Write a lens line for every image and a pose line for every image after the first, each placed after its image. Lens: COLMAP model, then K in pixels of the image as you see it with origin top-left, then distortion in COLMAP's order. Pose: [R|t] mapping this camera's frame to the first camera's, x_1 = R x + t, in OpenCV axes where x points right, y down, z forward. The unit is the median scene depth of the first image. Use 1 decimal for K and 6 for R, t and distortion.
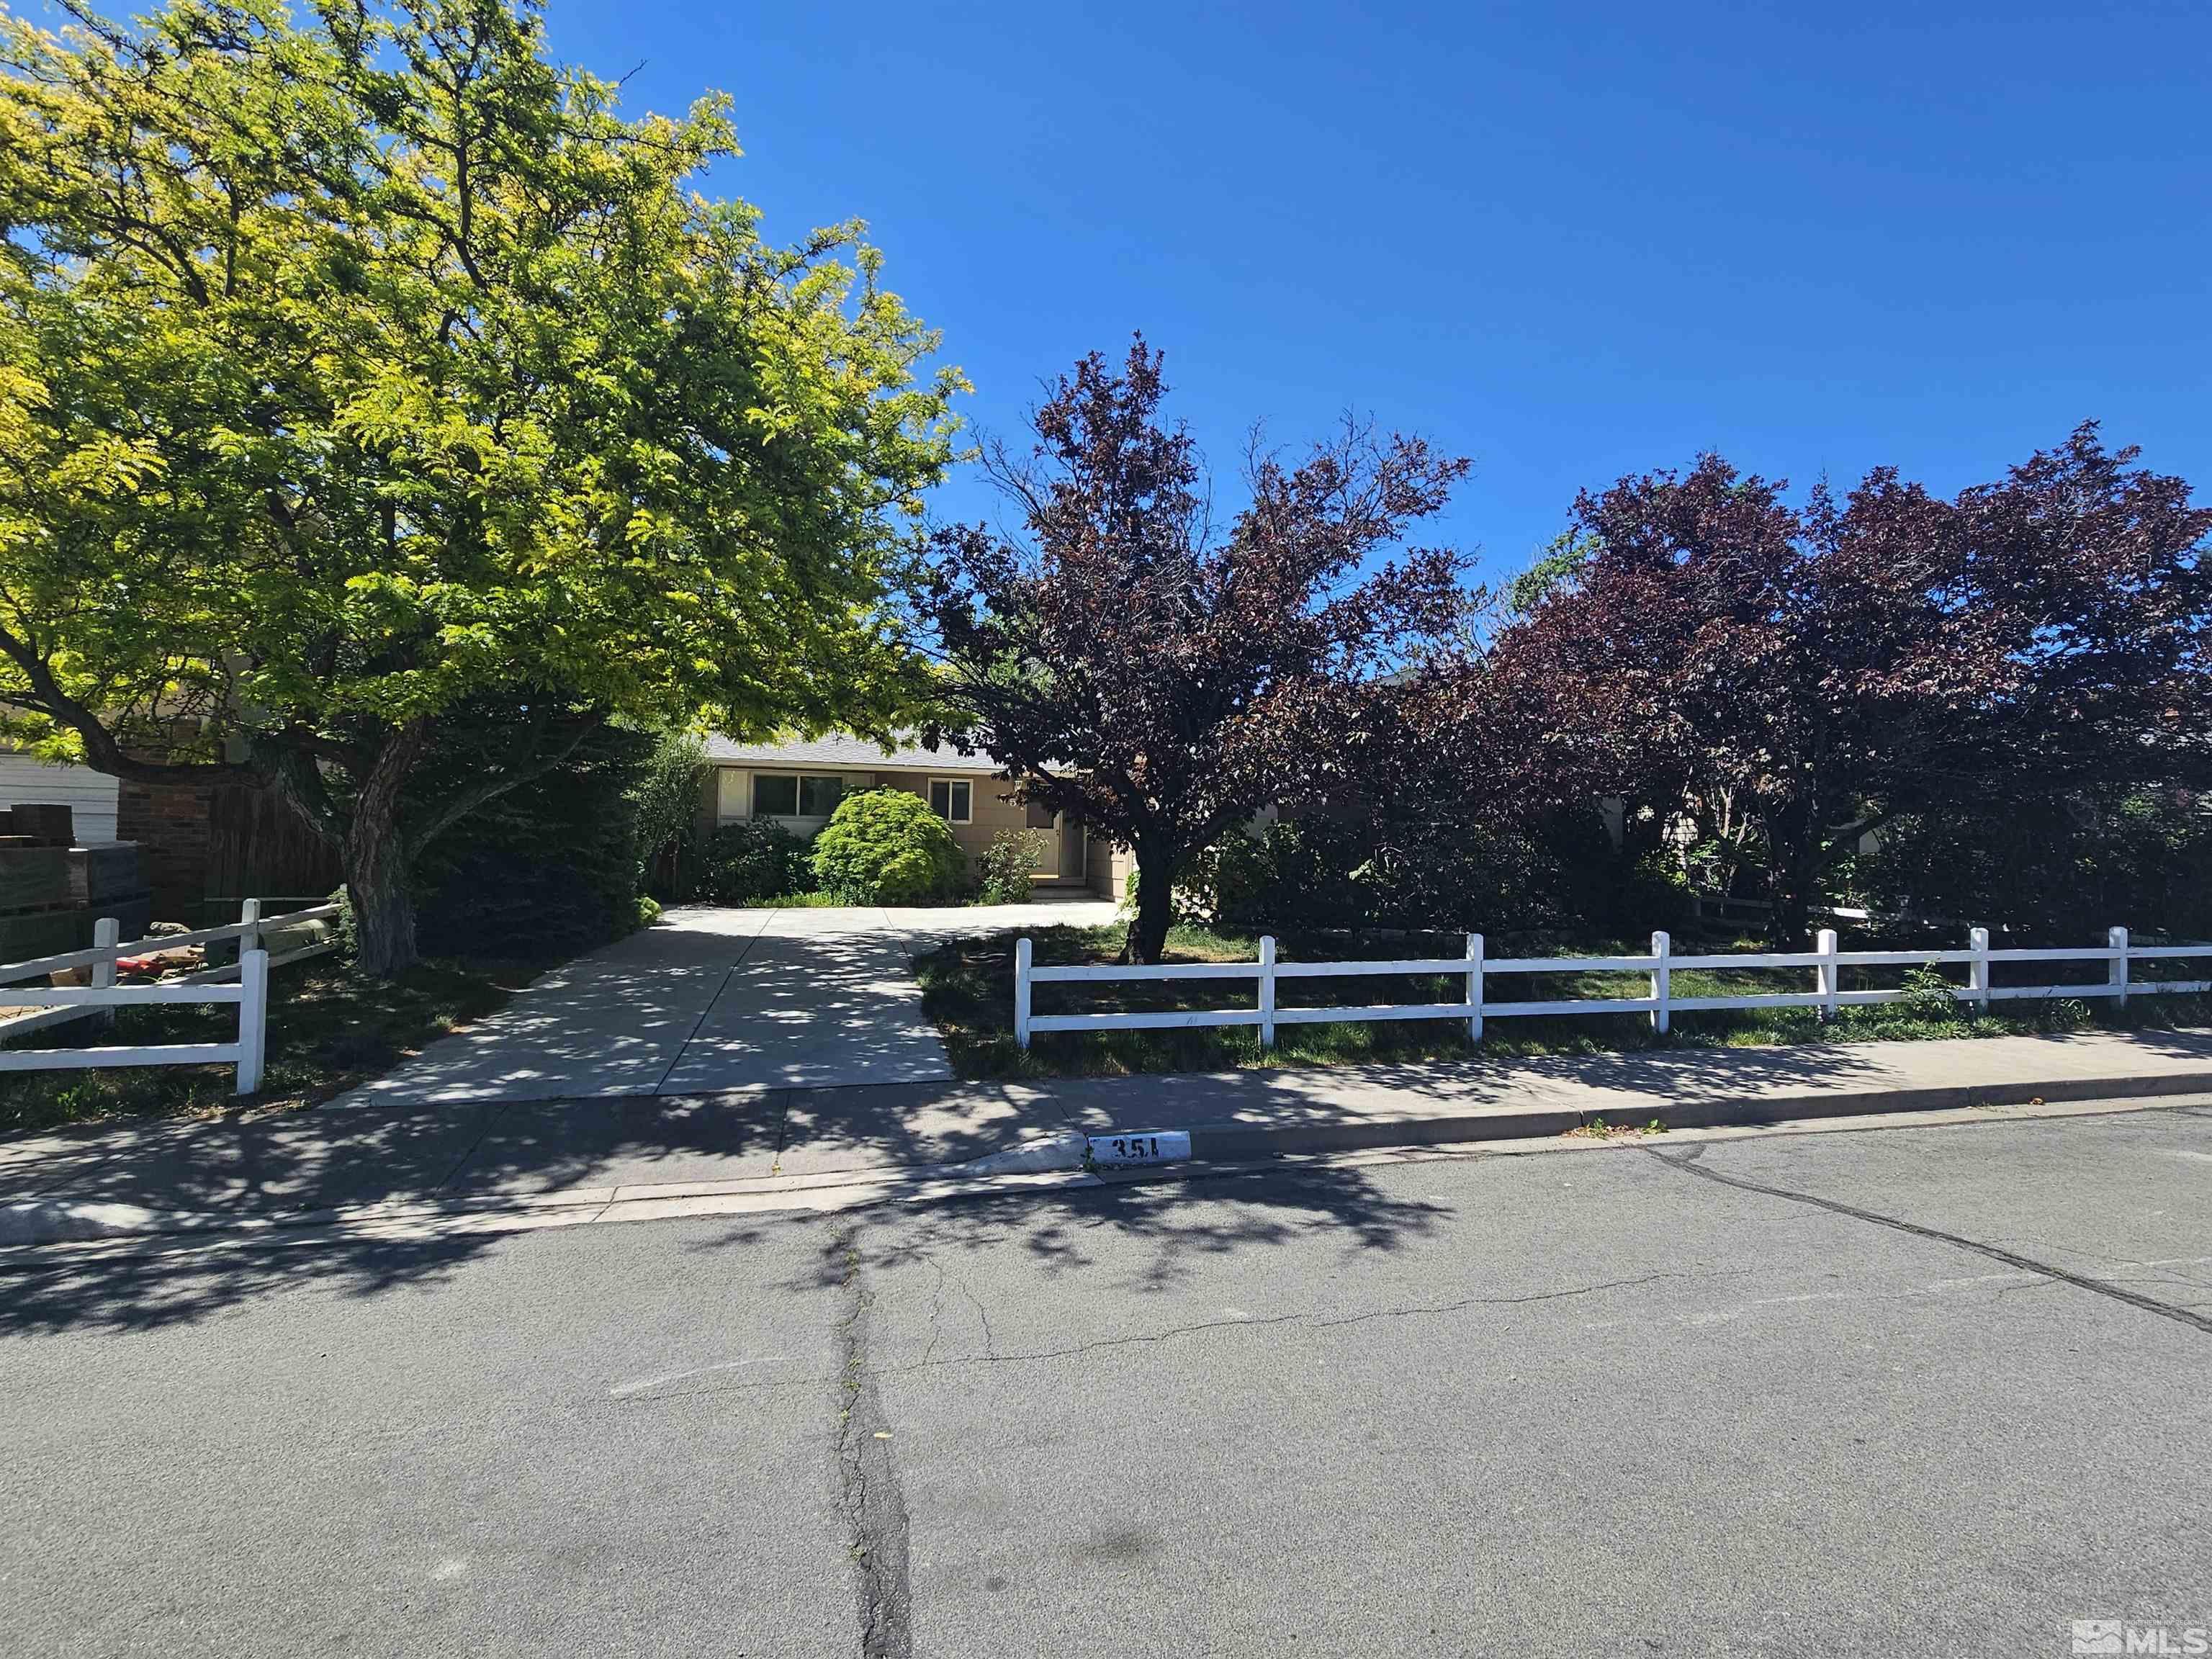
lens RADIAL K [[1027.2, 0, 1106.0], [0, 1027.2, 829.5], [0, 0, 1]] dist [-0.001163, 0.001765]
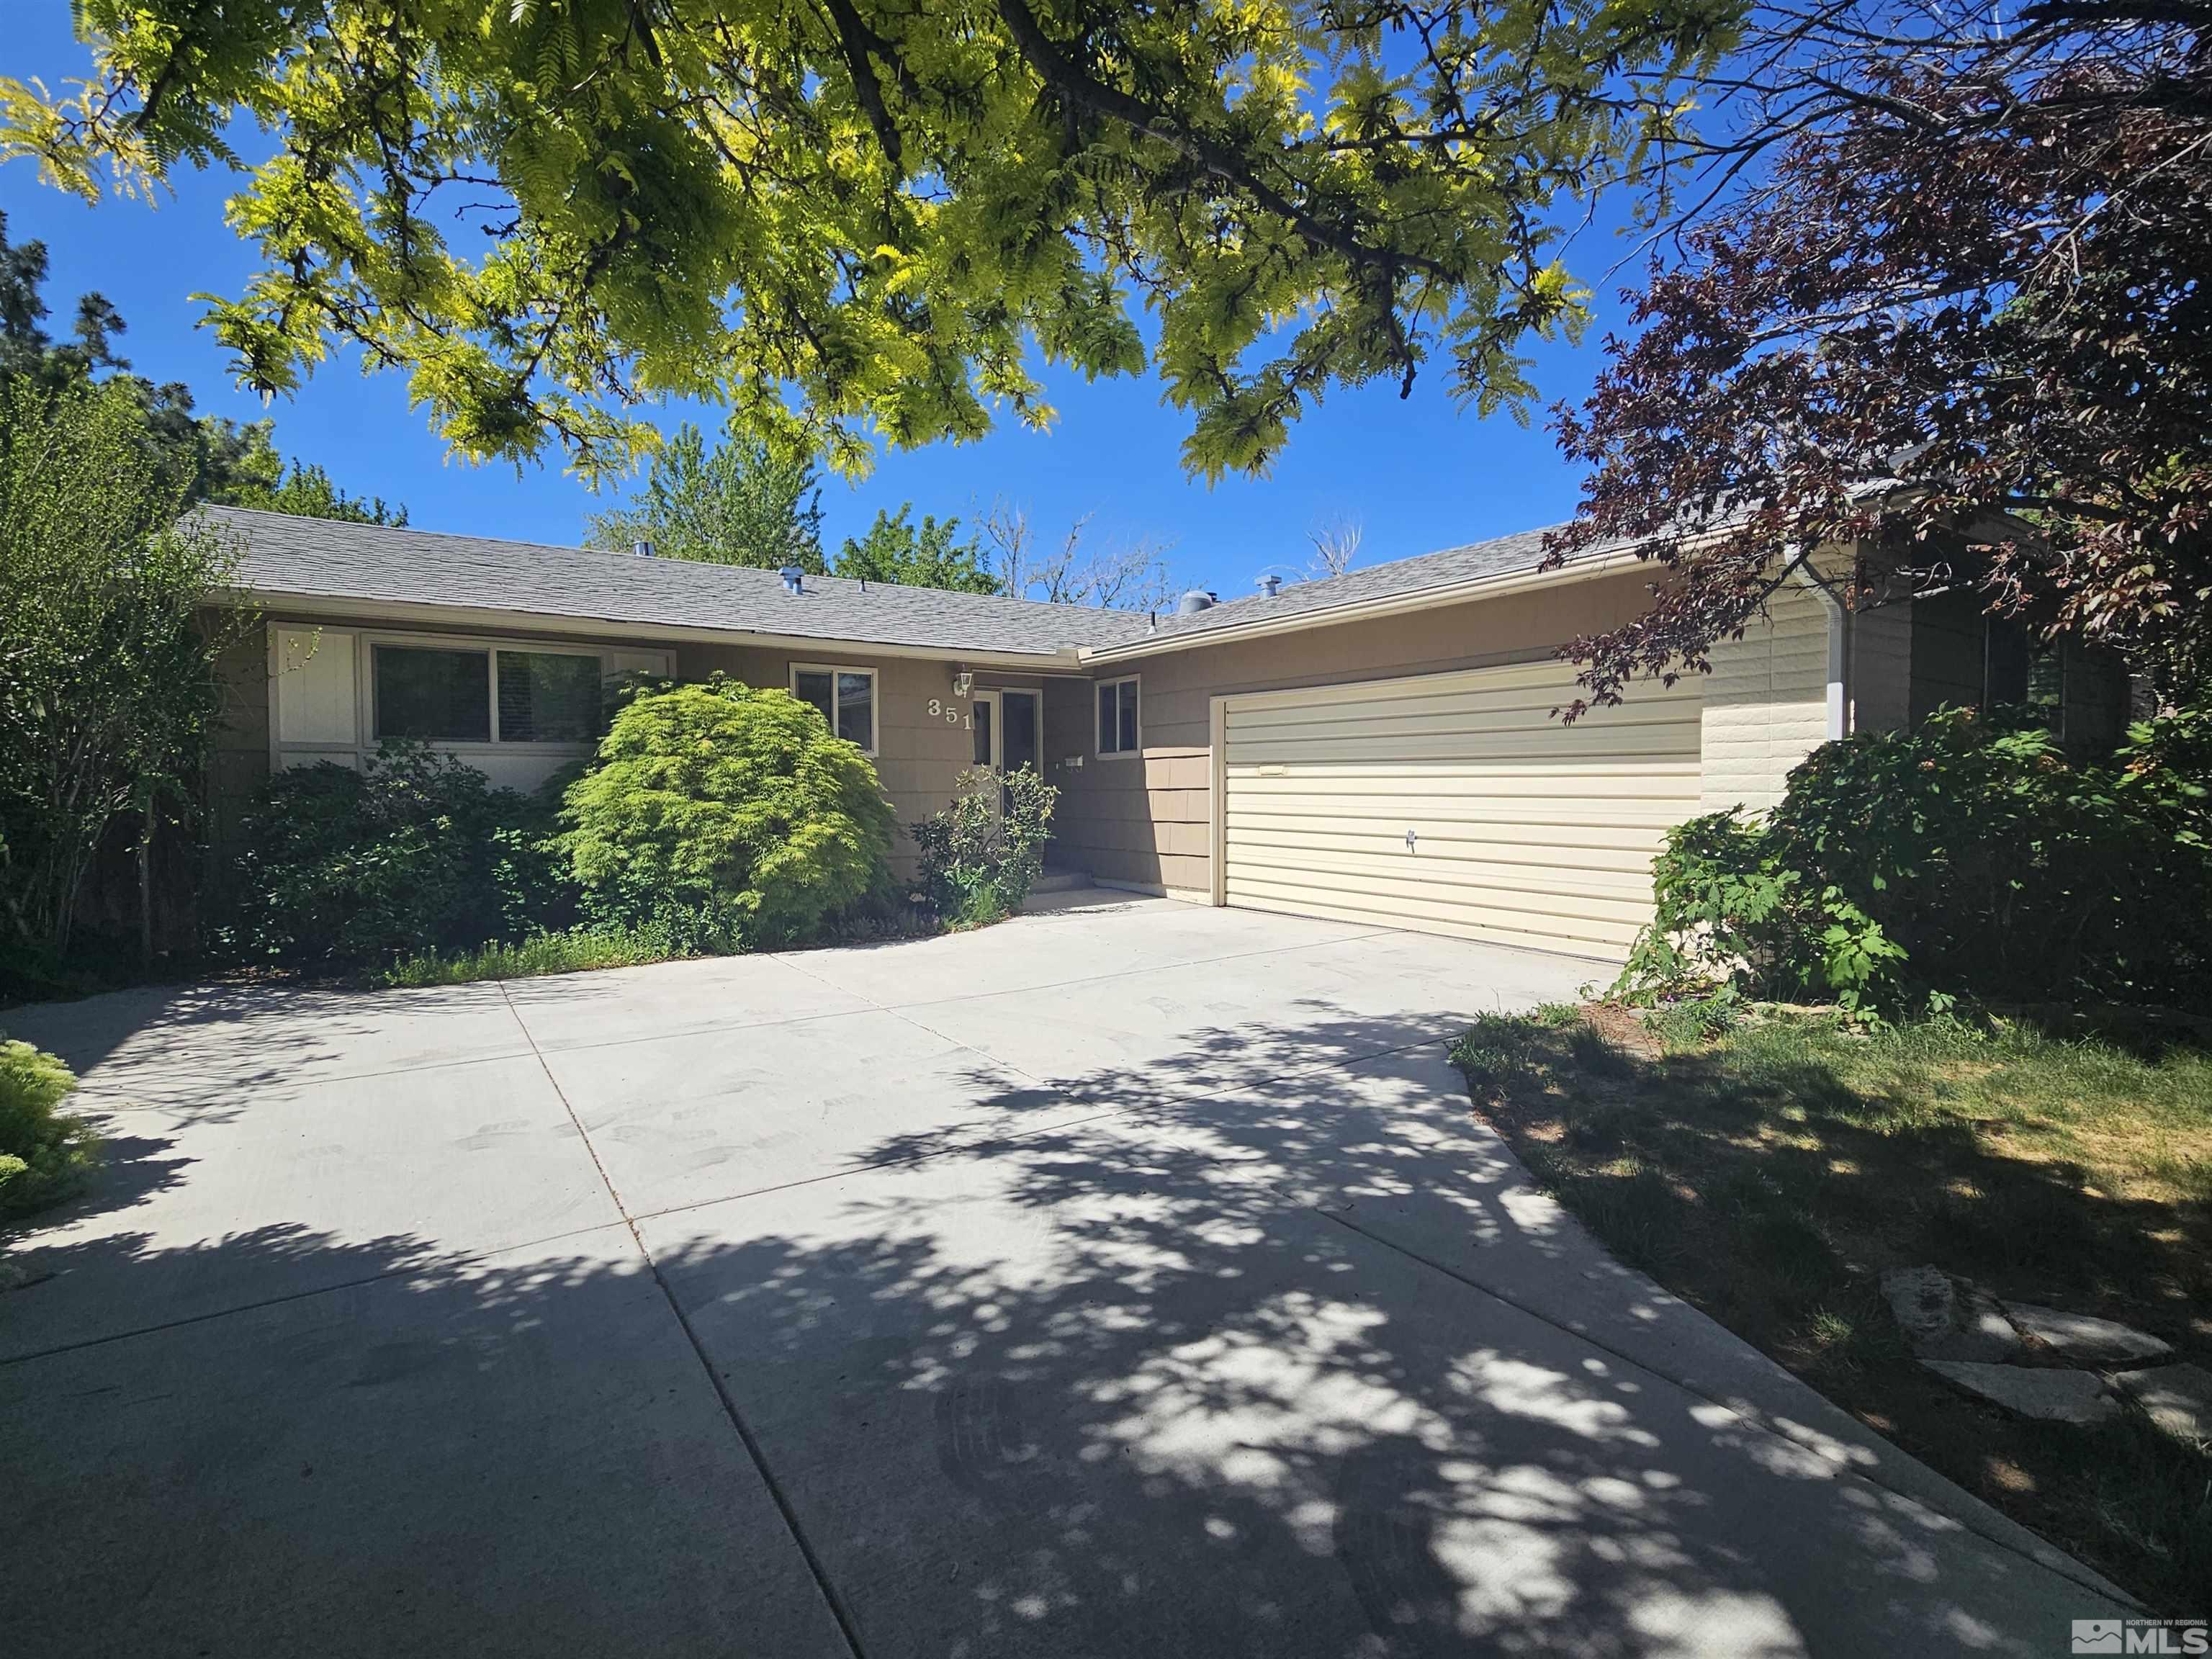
lens RADIAL K [[1027.2, 0, 1106.0], [0, 1027.2, 829.5], [0, 0, 1]] dist [-0.001163, 0.001765]
pose [[0.934904, -0.036995, 0.352966, -0.227593], [0.016238, 0.997969, 0.061589, 0.000615], [-0.354528, -0.051848, 0.933607, 0.536626]]
